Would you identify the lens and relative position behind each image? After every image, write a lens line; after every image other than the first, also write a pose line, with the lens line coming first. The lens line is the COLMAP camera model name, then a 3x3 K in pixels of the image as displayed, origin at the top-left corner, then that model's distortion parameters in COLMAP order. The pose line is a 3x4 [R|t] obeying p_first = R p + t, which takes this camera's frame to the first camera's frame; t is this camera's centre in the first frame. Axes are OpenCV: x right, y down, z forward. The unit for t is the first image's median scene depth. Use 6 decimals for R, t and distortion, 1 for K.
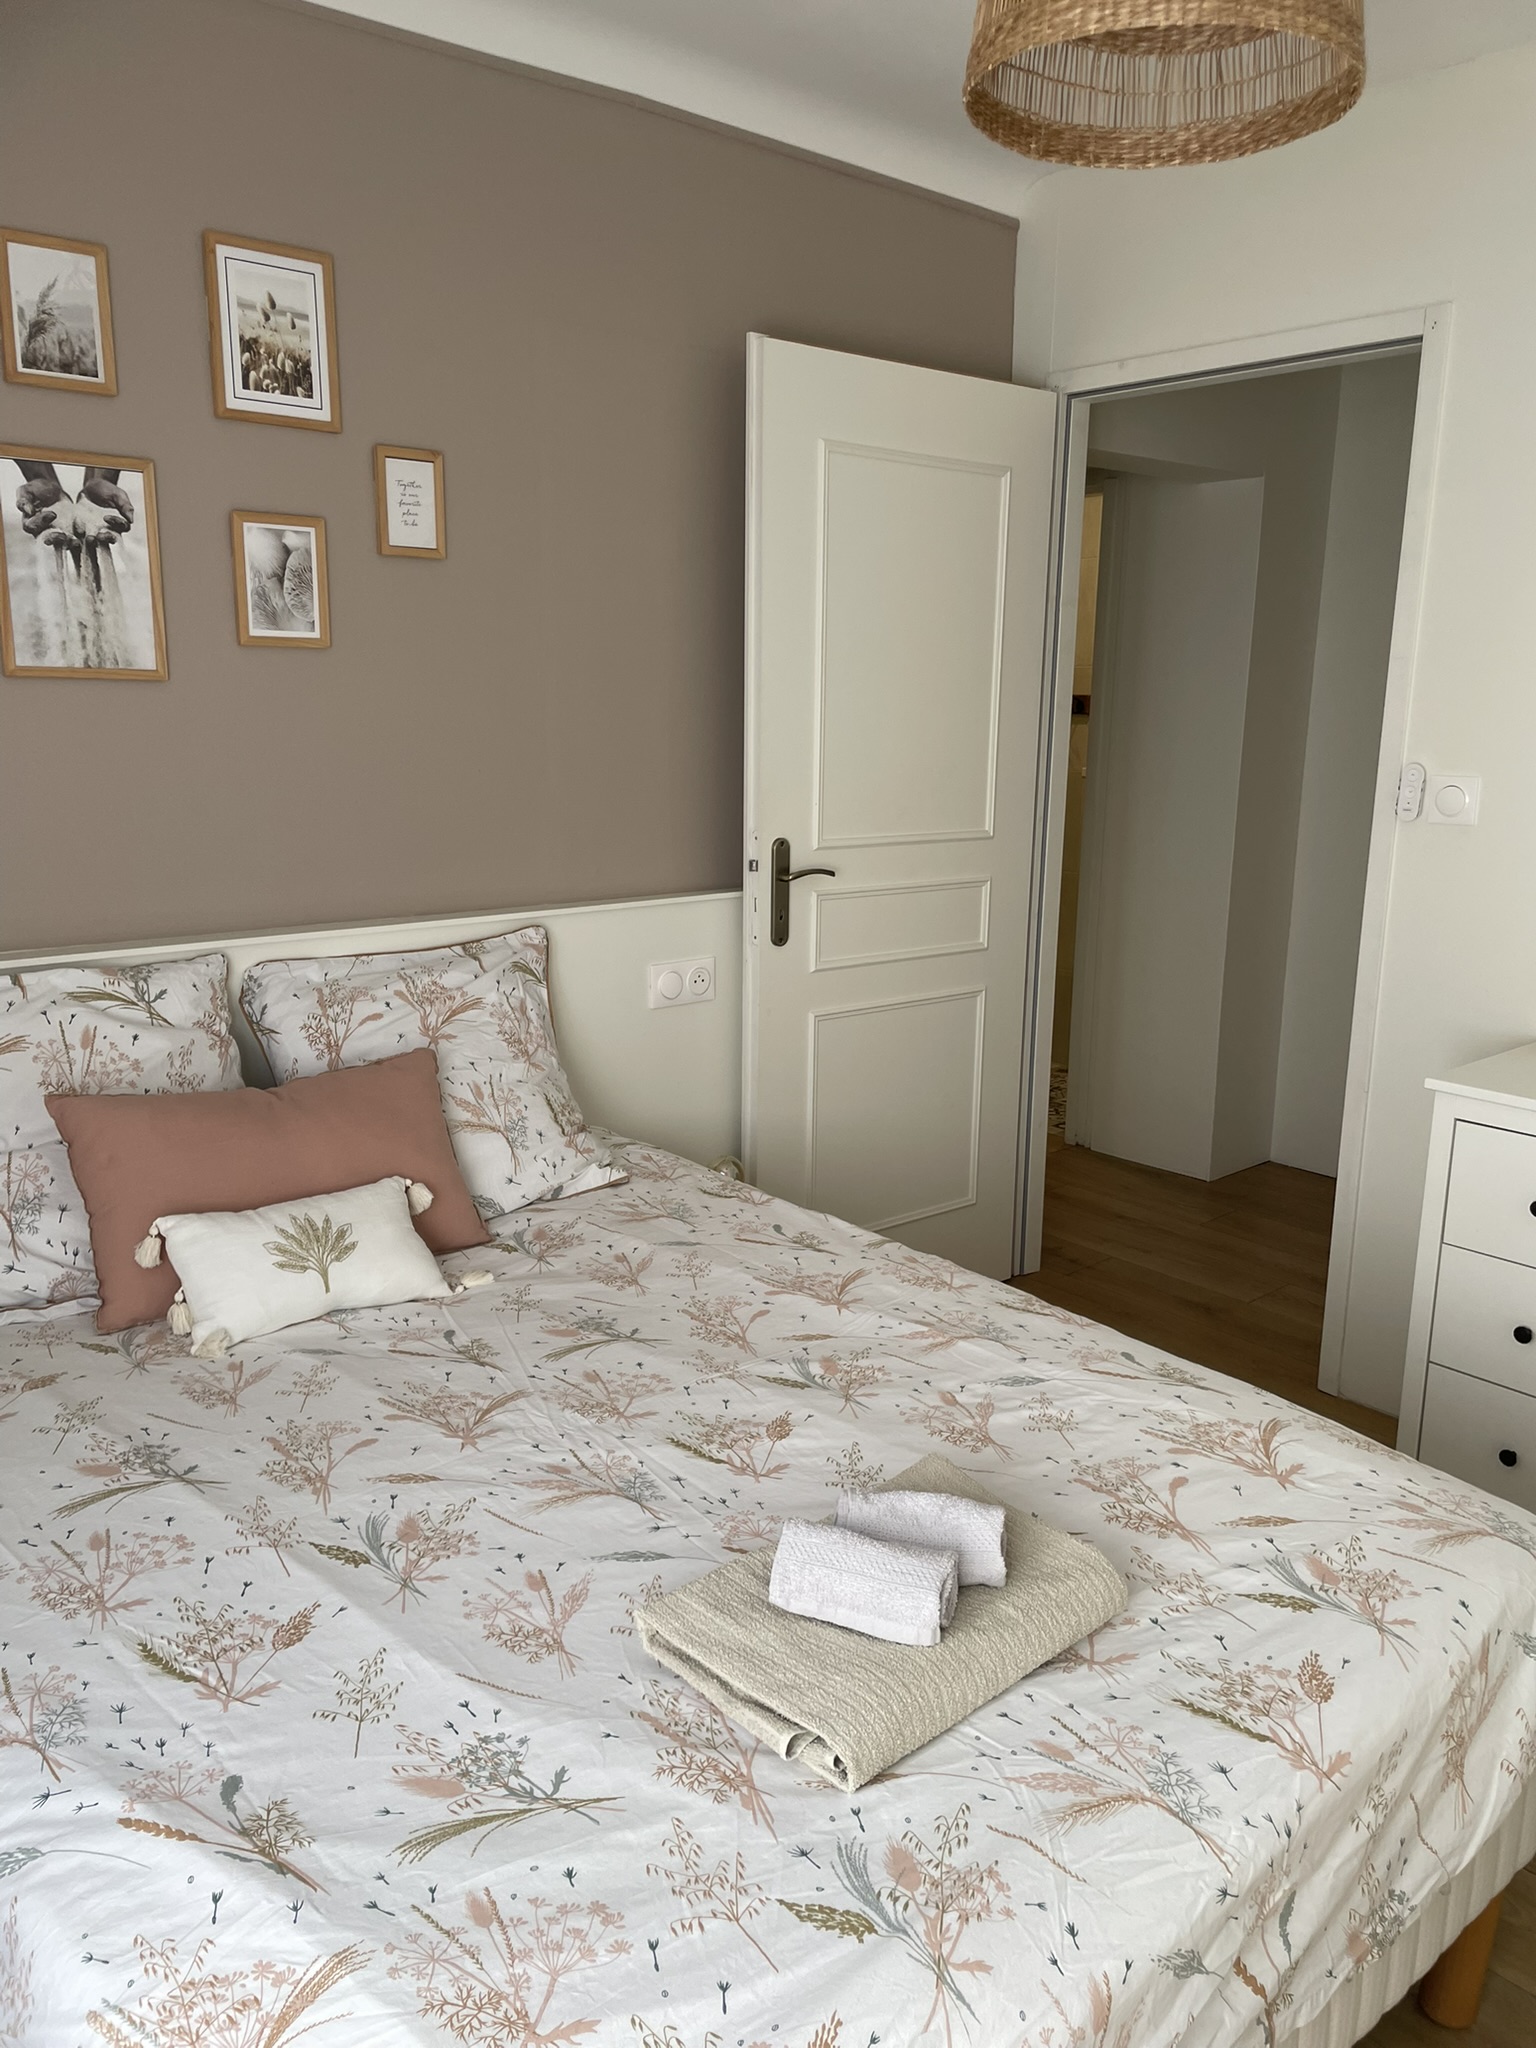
lens RADIAL K [[1545.5, 0, 779.9], [0, 1545.5, 1044.8], [0, 0, 1]] dist [0.092609, -0.119902]
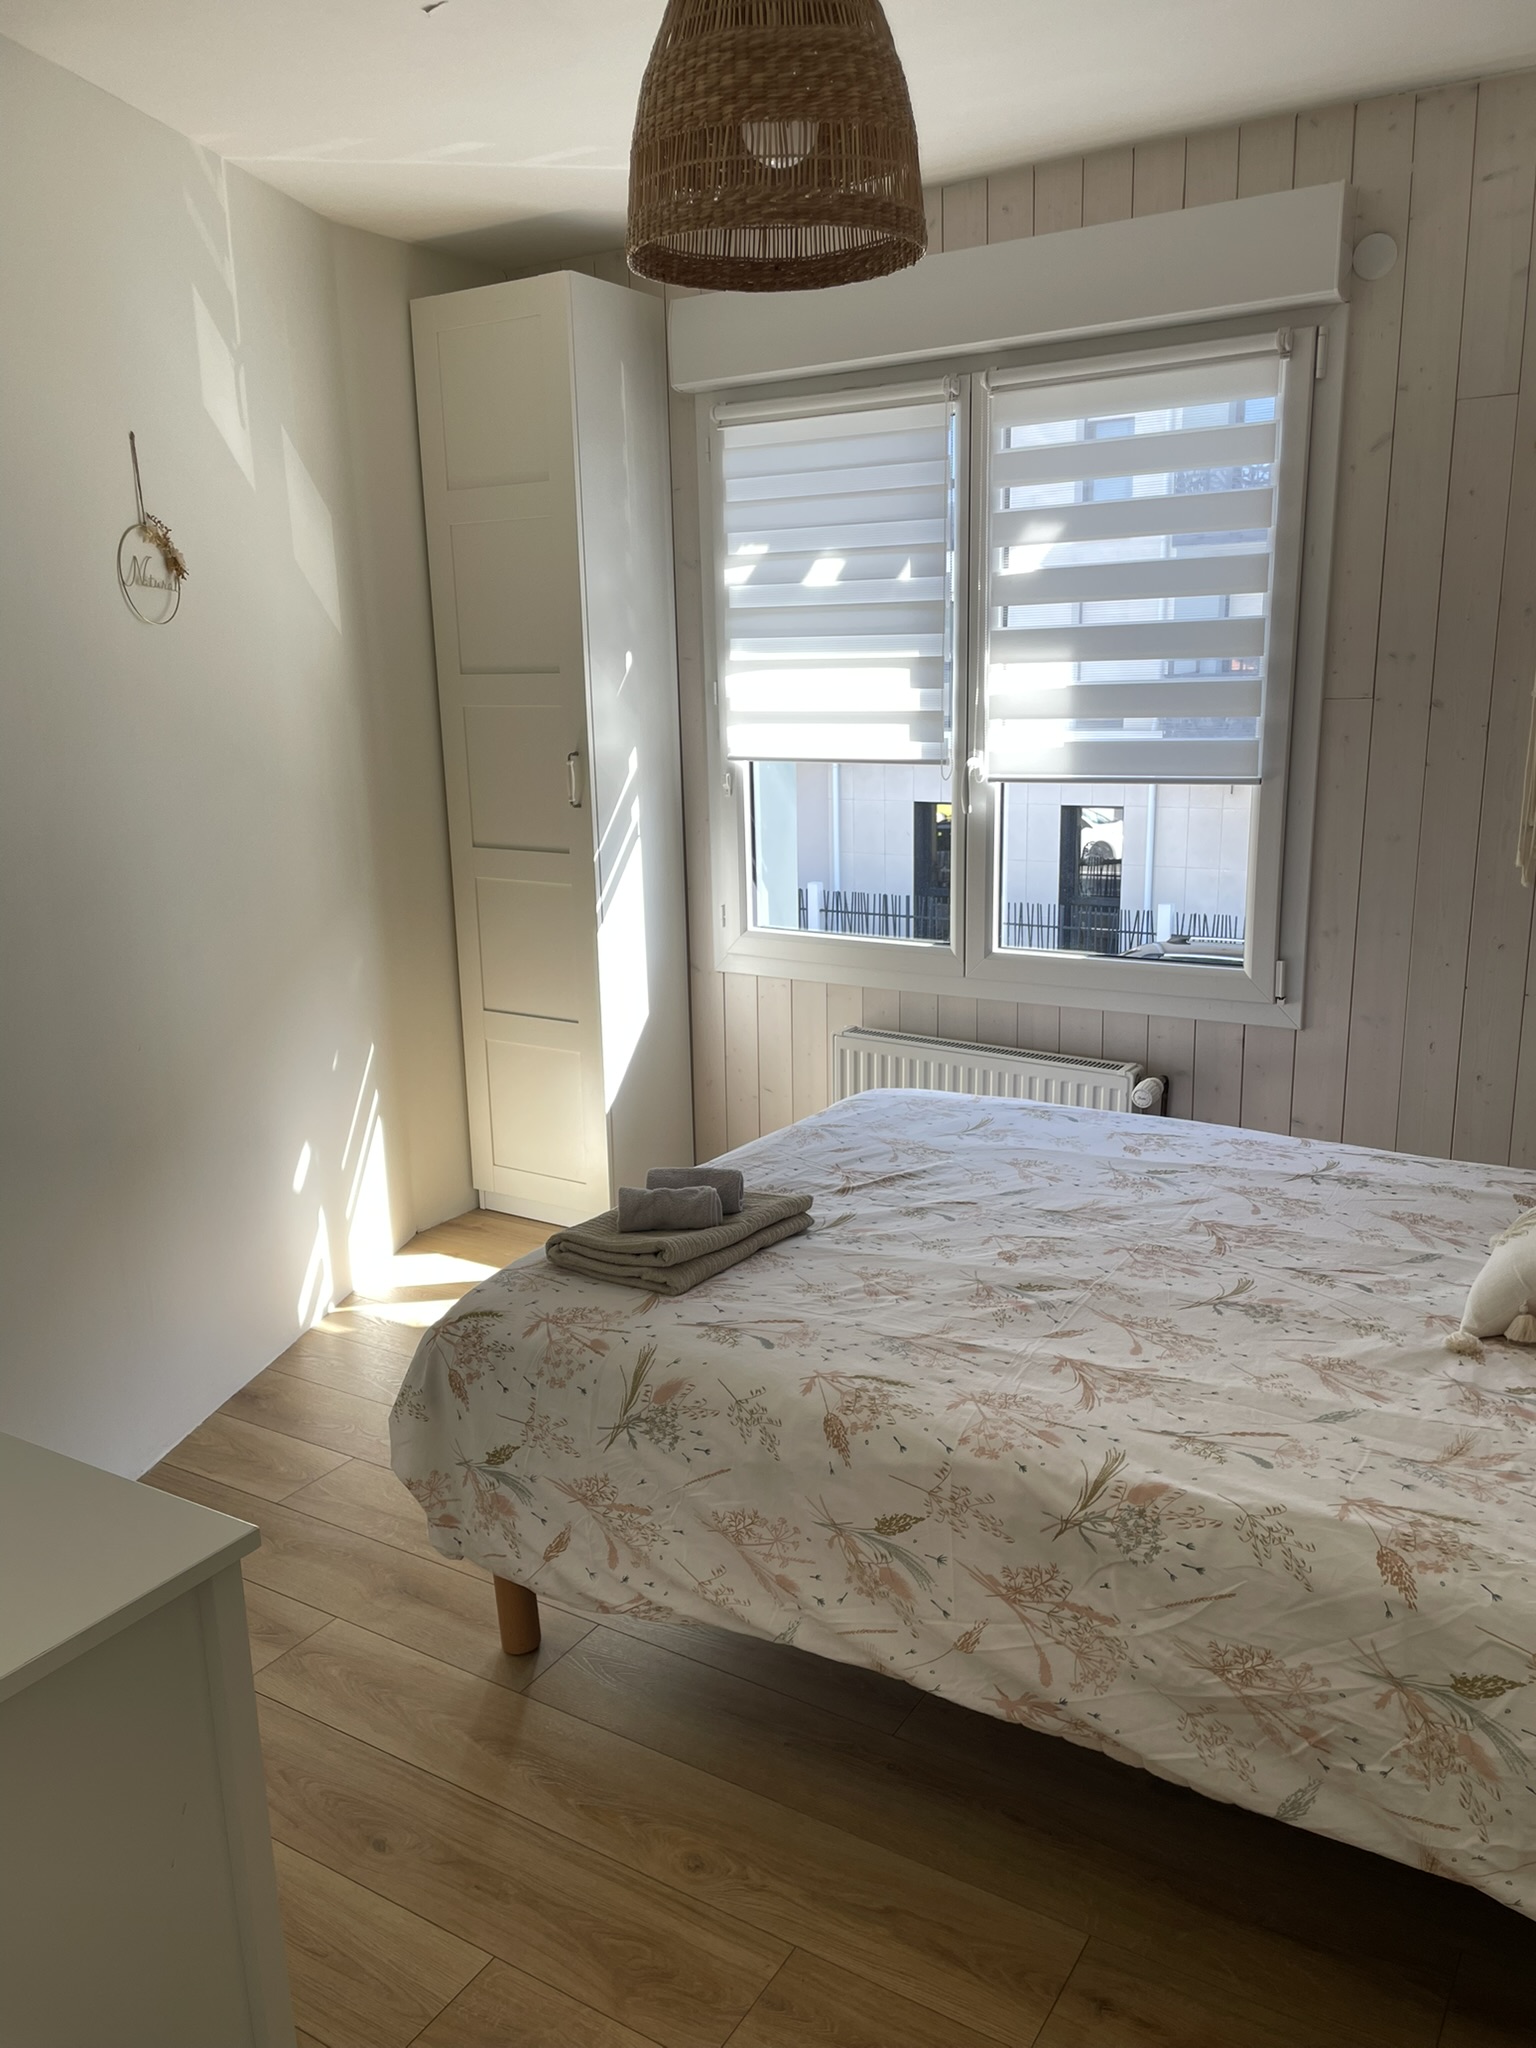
lens RADIAL K [[1545.5, 0, 765.2], [0, 1545.5, 1021.7], [0, 0, 1]] dist [0.092609, -0.119902]
pose [[-0.961072, 0.072847, -0.266521, 0.524325], [-0.049504, 0.903608, 0.425490, -0.478366], [0.271826, 0.422120, -0.864827, 1.945688]]
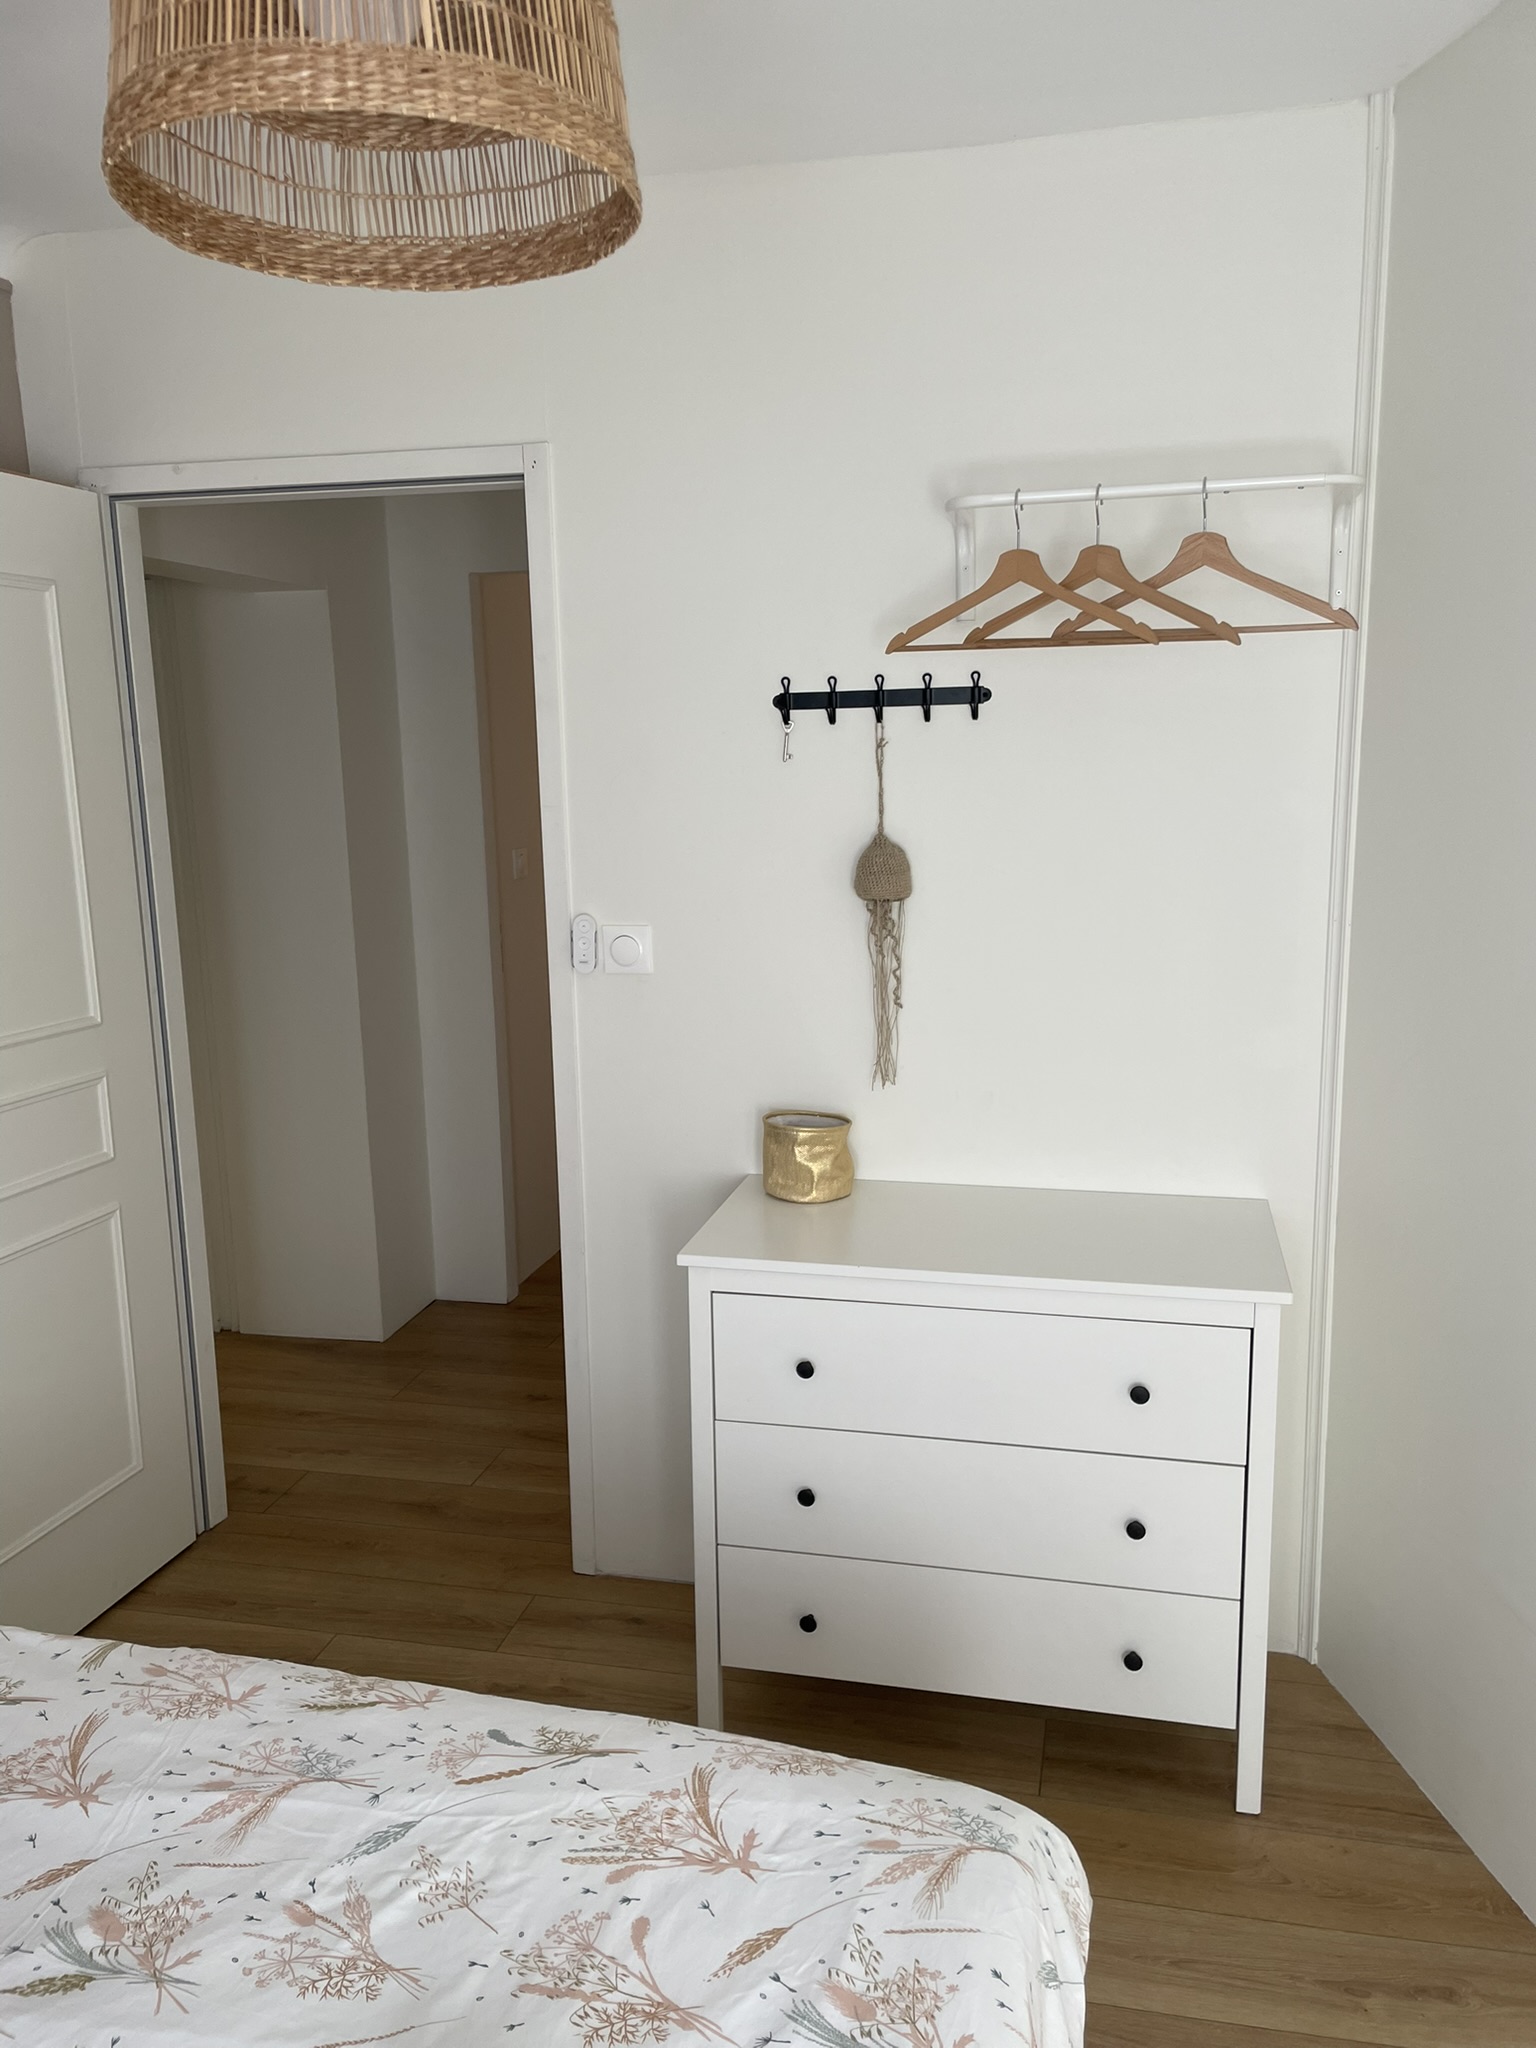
lens RADIAL K [[1545.5, 0, 787.3], [0, 1545.5, 1040.9], [0, 0, 1]] dist [0.092609, -0.119902]
pose [[0.812755, -0.134490, 0.566871, -0.068376], [0.156740, 0.987593, 0.009578, -0.145872], [-0.561126, 0.081066, 0.823751, 0.240717]]
